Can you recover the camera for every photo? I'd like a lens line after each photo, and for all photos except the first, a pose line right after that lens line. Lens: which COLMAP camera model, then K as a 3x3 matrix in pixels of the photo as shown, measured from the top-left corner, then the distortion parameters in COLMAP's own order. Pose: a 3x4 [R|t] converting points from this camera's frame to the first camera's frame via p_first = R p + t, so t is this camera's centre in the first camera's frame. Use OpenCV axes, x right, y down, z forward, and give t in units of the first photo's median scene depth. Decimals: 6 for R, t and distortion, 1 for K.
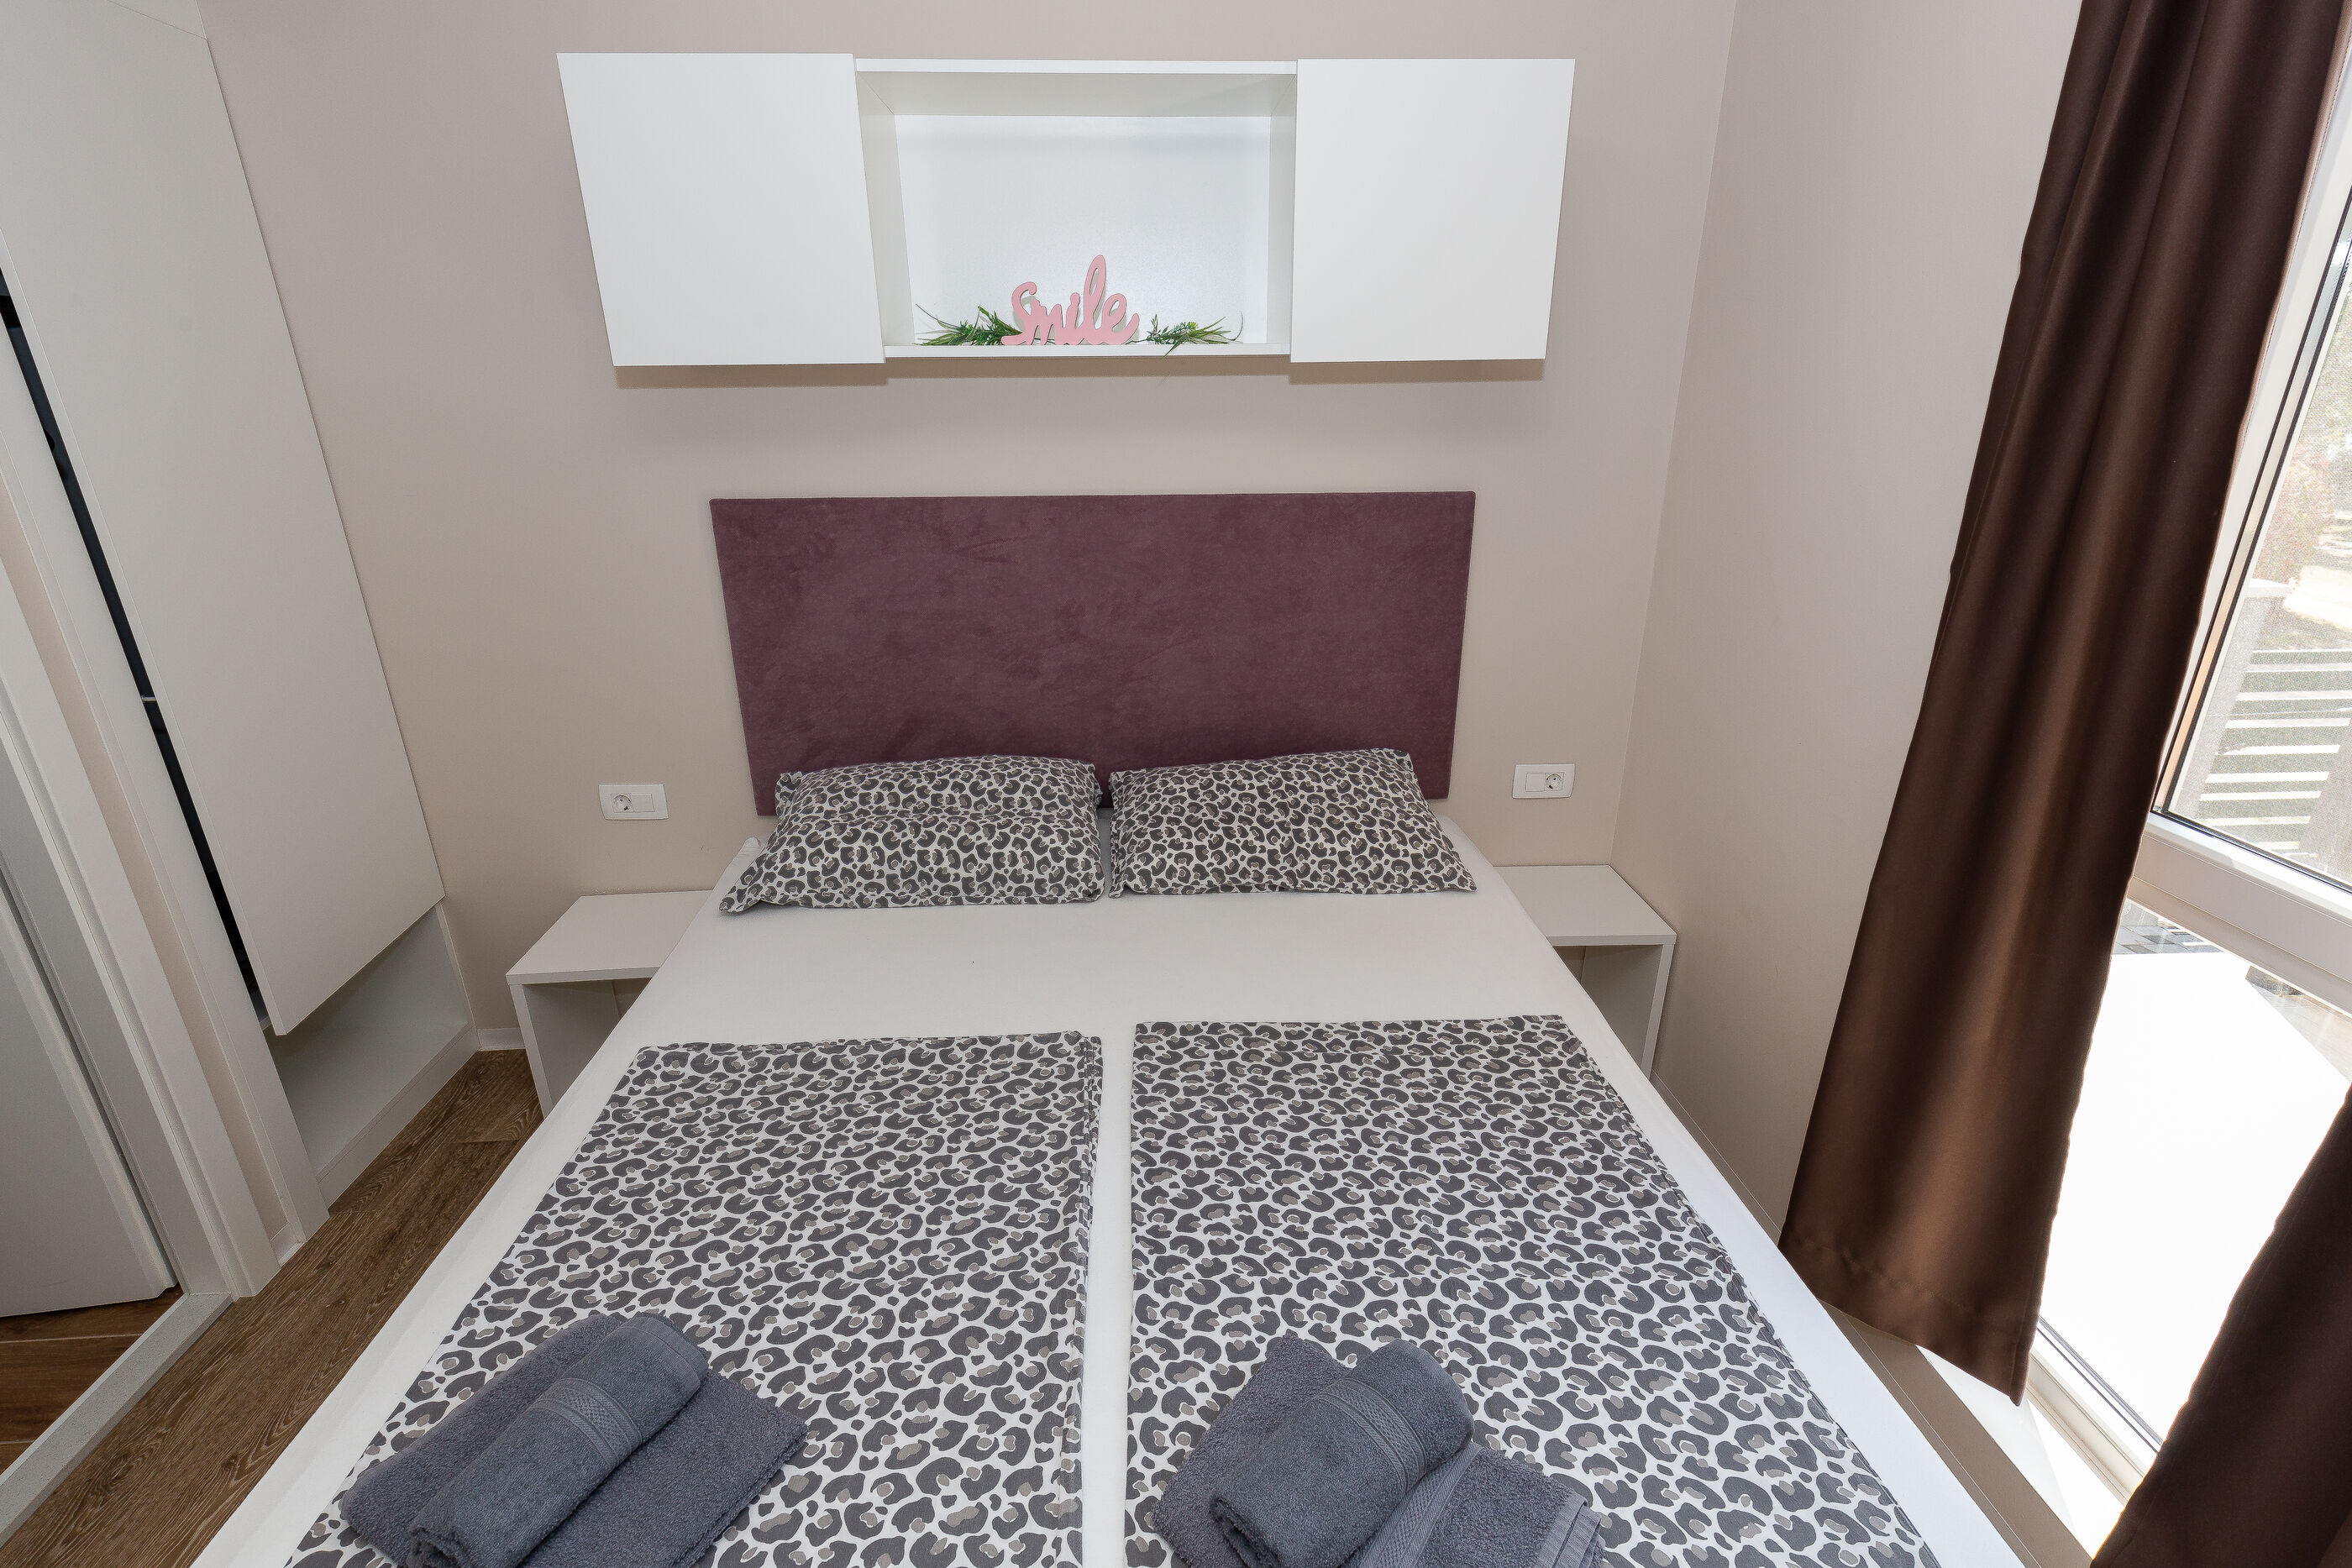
lens RADIAL K [[1083.9, 0, 1187.2], [0, 1083.9, 781.9], [0, 0, 1]] dist [0.003824, -0.001542]
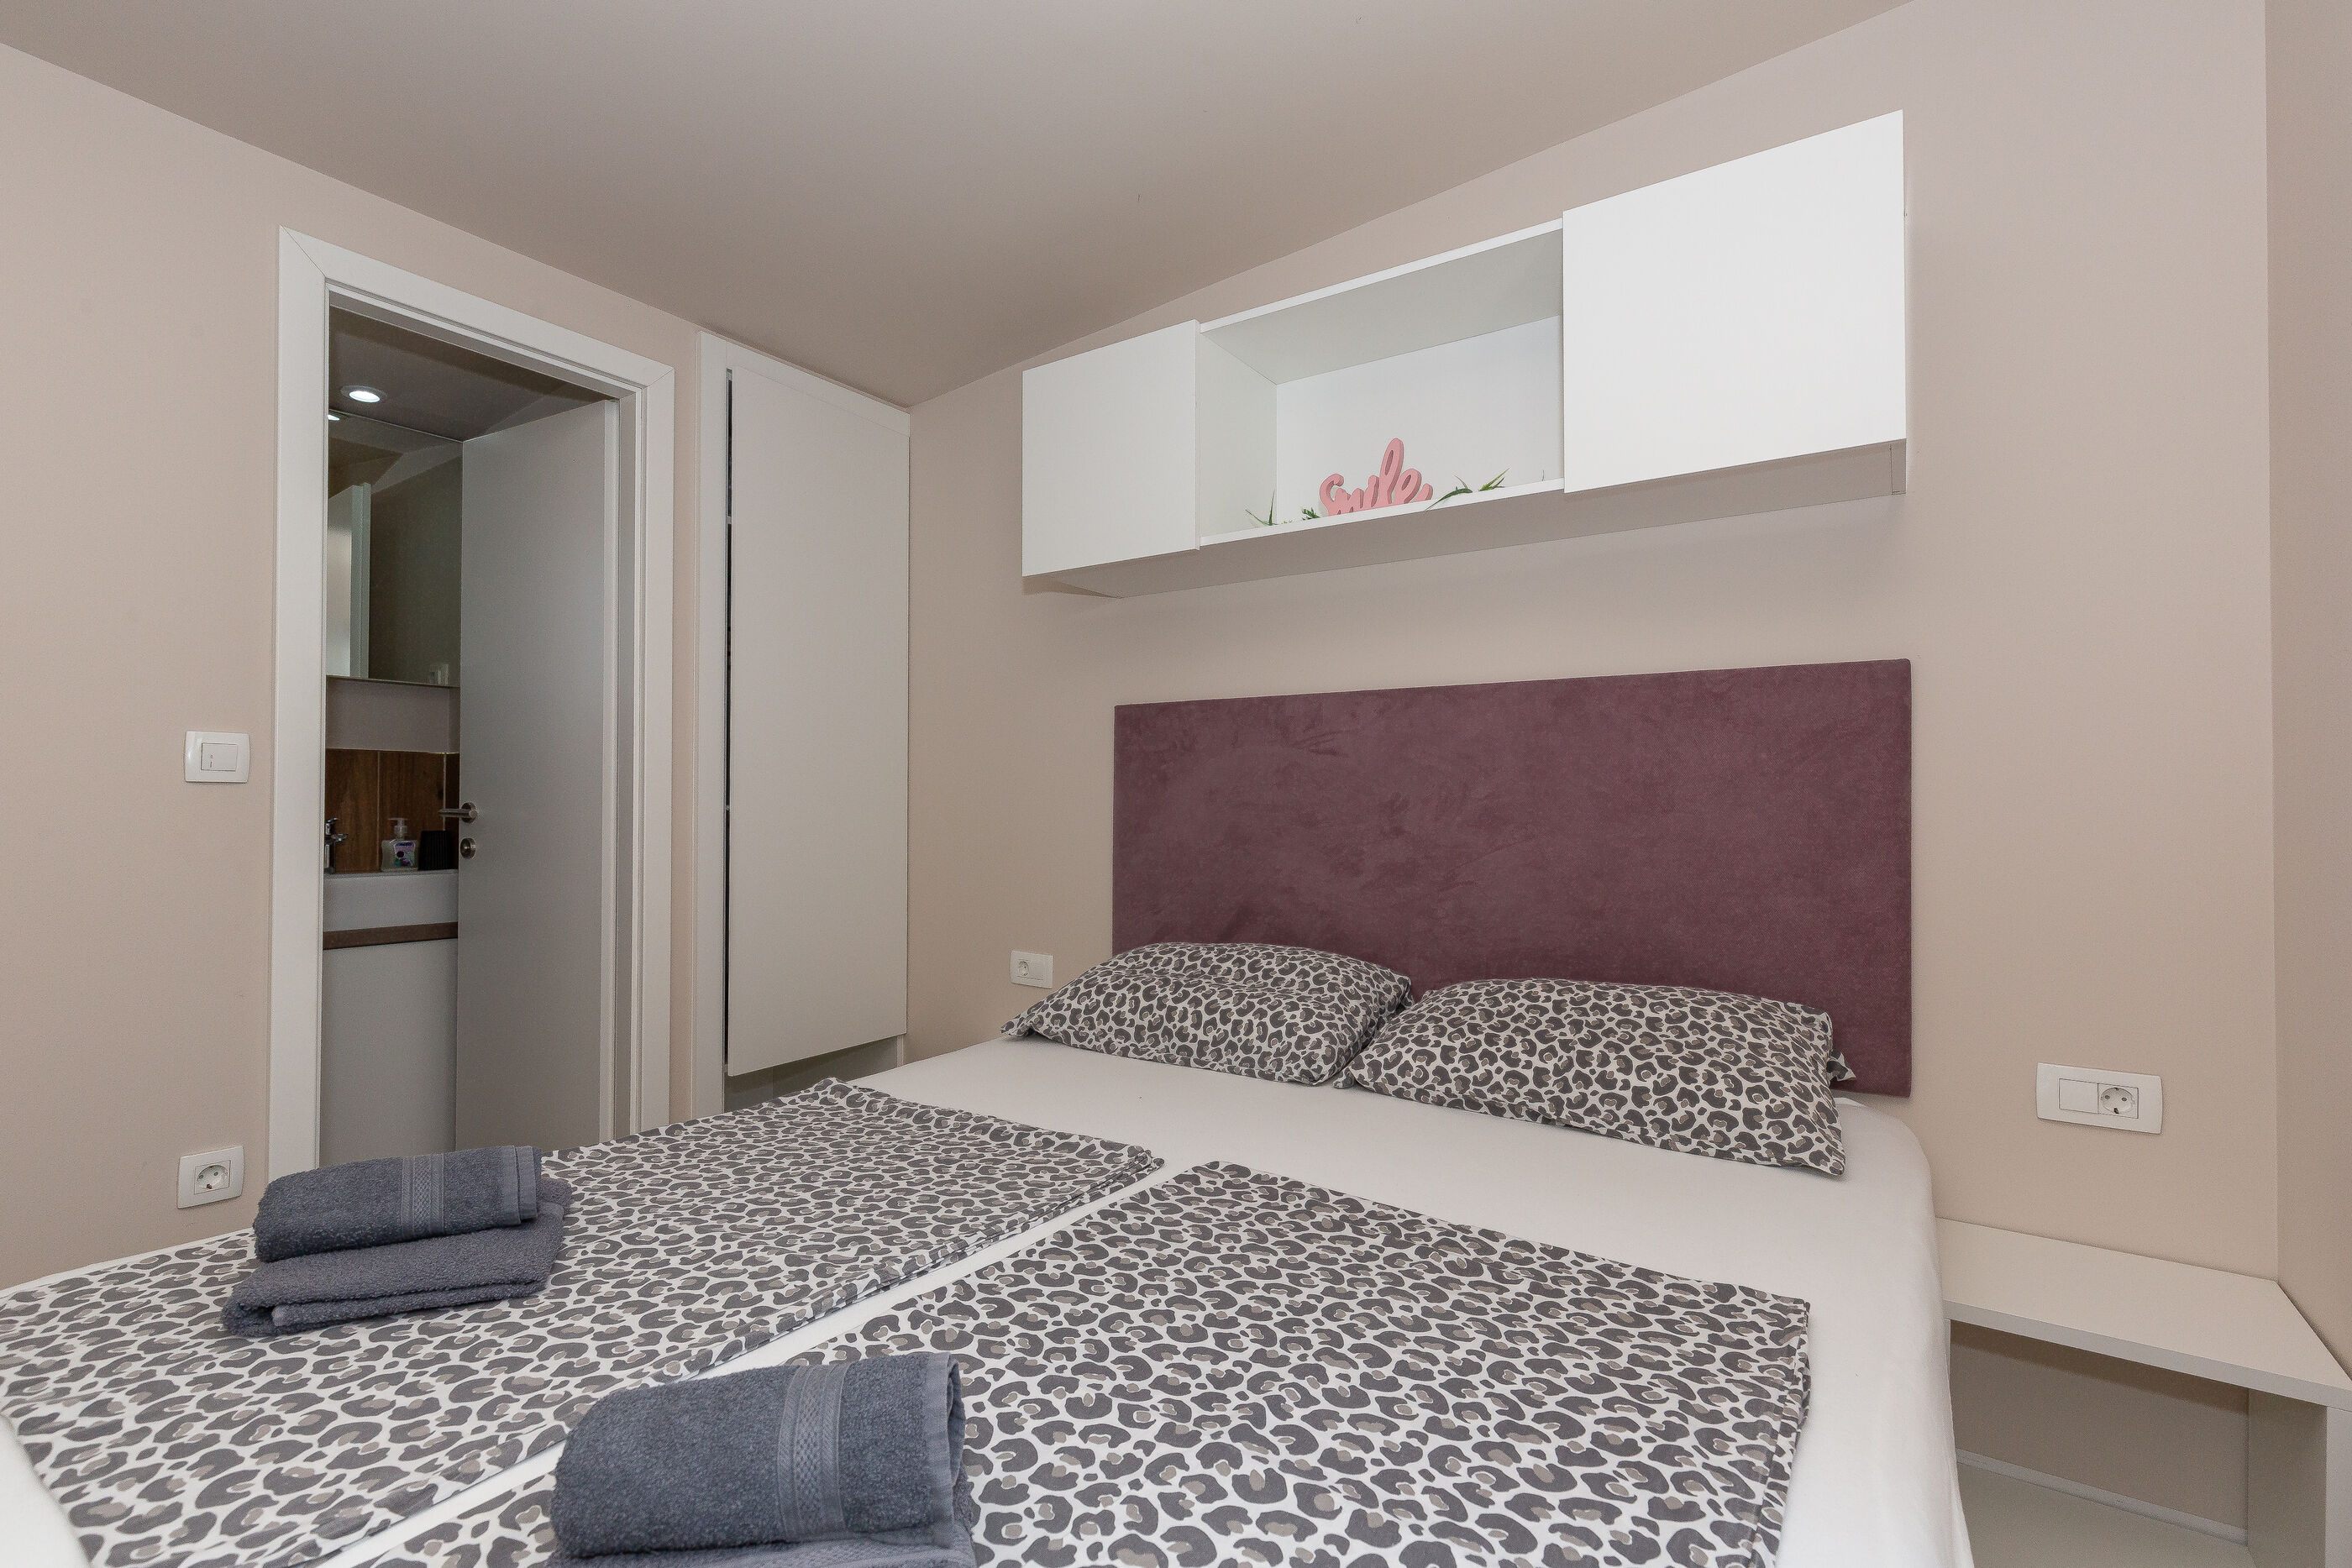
lens RADIAL K [[1083.9, 0, 1178.4], [0, 1083.9, 794.5], [0, 0, 1]] dist [0.003824, -0.001542]
pose [[0.798550, 0.002090, -0.601925, 0.345095], [-0.219442, 0.932183, -0.287889, 0.163842], [0.560503, 0.361981, 0.744853, 0.204788]]
